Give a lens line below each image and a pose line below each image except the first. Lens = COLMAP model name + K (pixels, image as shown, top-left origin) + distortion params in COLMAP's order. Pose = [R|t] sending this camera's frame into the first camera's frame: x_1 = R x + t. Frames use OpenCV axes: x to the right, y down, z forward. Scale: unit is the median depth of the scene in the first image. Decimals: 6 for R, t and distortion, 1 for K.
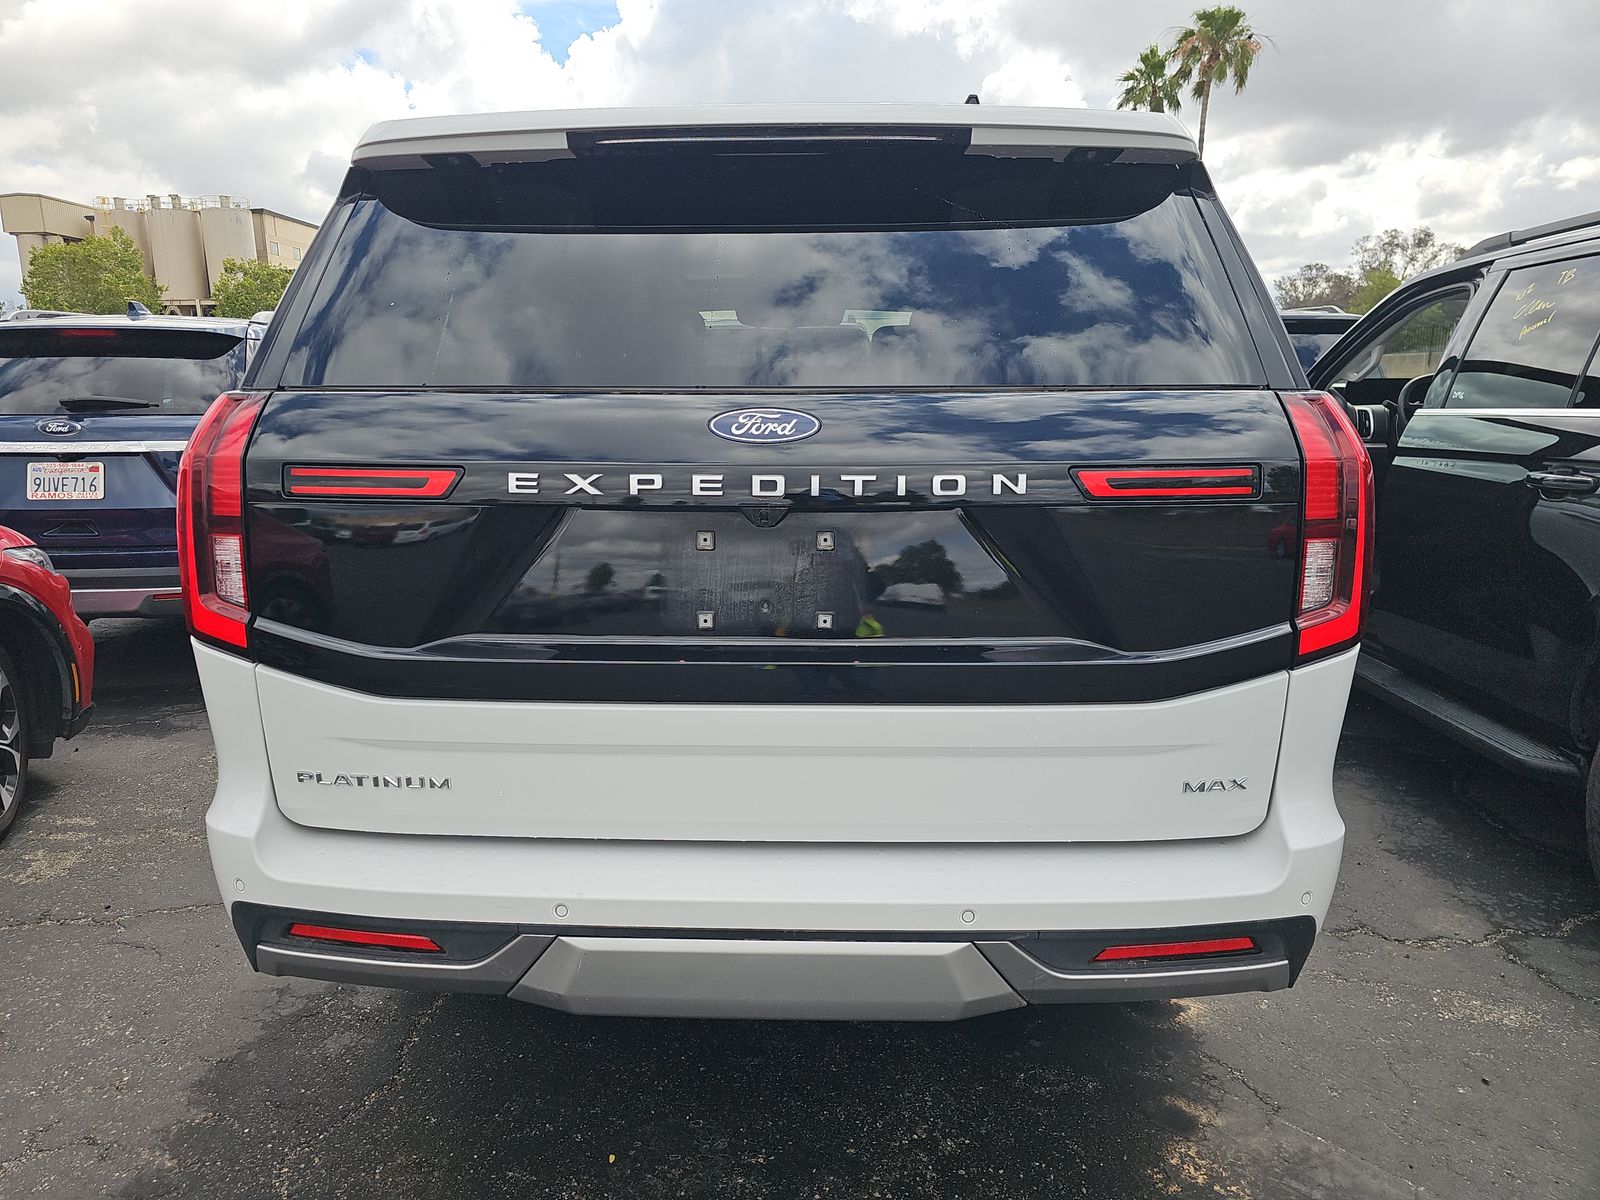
lens RADIAL K [[1091.1, 0, 800.0], [0, 1091.1, 600.0], [0, 0, 1]] dist [0.007128, -0.001160]
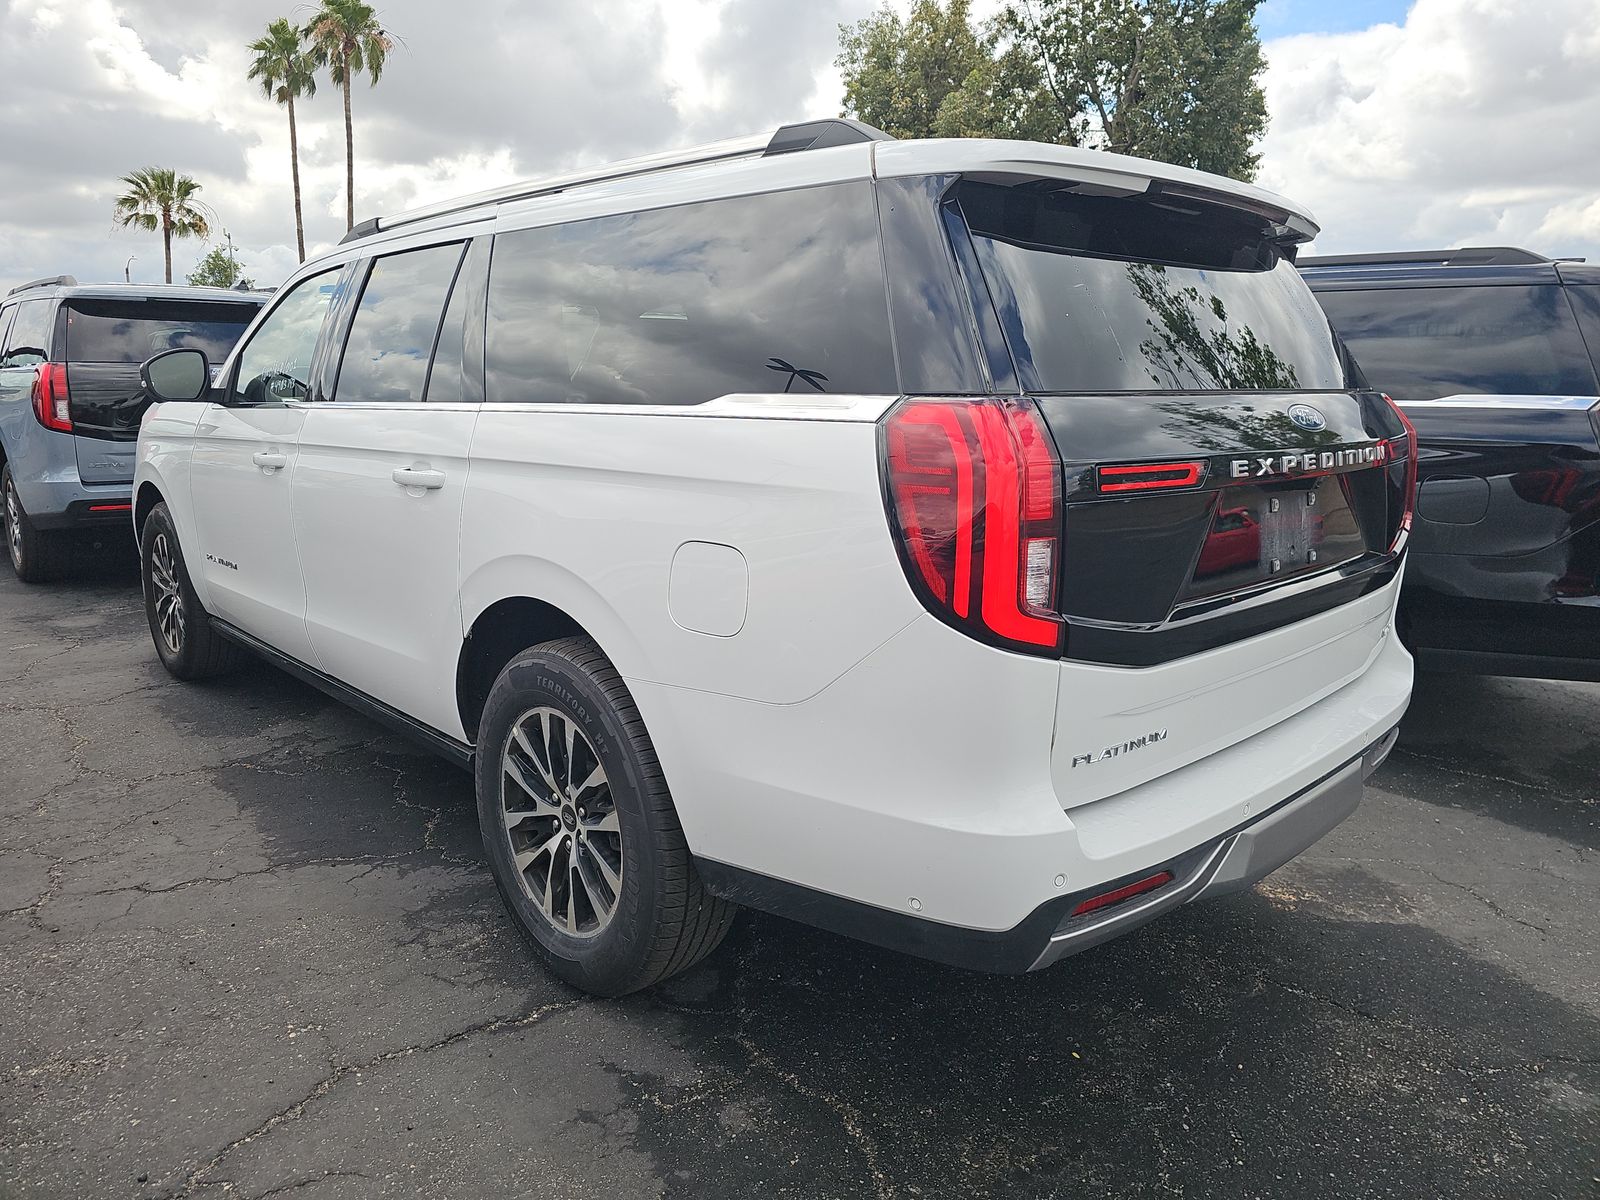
lens RADIAL K [[1061.7, 0, 848.8], [0, 1061.7, 574.3], [0, 0, 1]] dist [0.005412, -0.002235]
pose [[0.695572, -0.124159, 0.707647, -1.081772], [0.128458, 0.990575, 0.047534, -0.077165], [-0.706879, 0.057840, 0.704966, 0.353055]]
